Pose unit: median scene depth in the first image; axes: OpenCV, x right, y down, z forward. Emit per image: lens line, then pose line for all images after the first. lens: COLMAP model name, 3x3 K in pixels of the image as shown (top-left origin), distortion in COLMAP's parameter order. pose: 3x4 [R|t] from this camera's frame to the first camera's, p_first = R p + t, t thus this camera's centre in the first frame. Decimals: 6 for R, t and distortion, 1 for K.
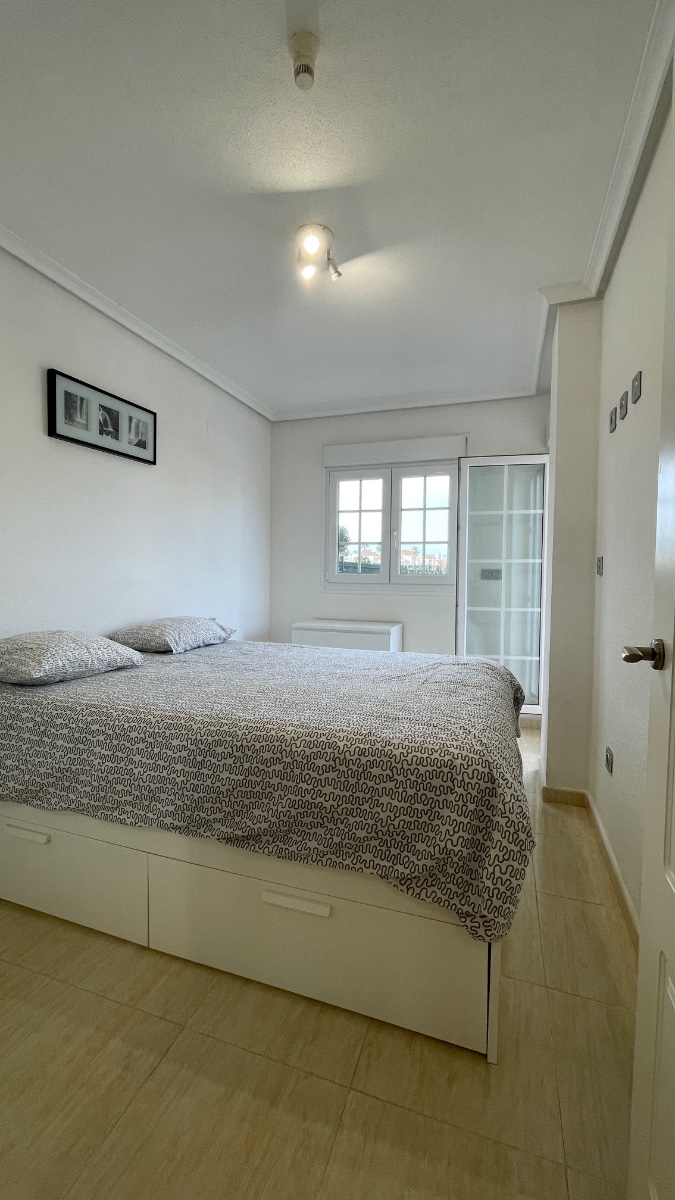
lens RADIAL K [[488.6, 0, 336.7], [0, 488.6, 598.7], [0, 0, 1]] dist [0.002168, 0.000029]
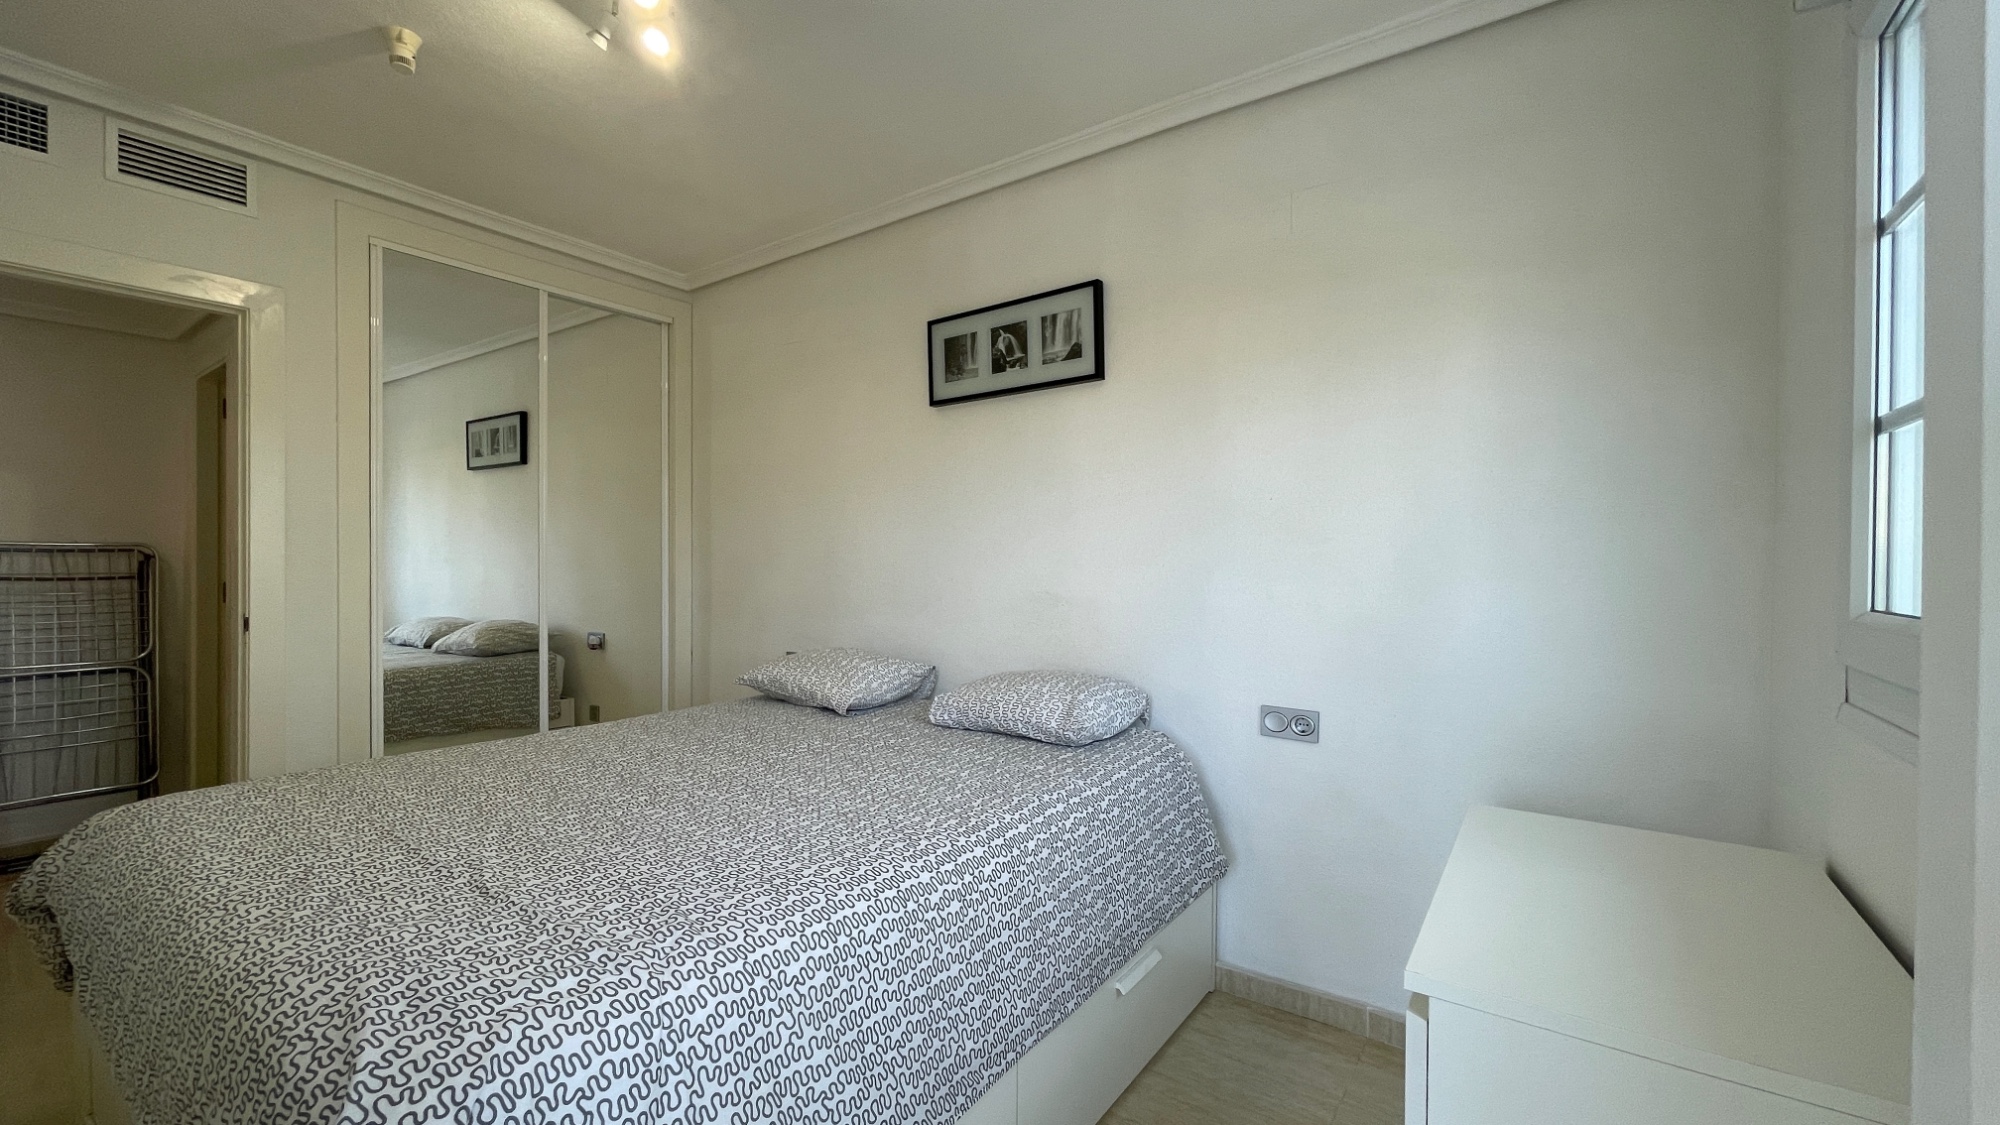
lens RADIAL K [[814.3, 0, 999.8], [0, 814.3, 565.8], [0, 0, 1]] dist [0.002168, 0.000029]
pose [[-0.276027, -0.008331, -0.961114, 0.547932], [-0.057470, 0.998316, 0.007852, -0.084627], [0.959430, 0.057402, -0.276041, 1.289043]]
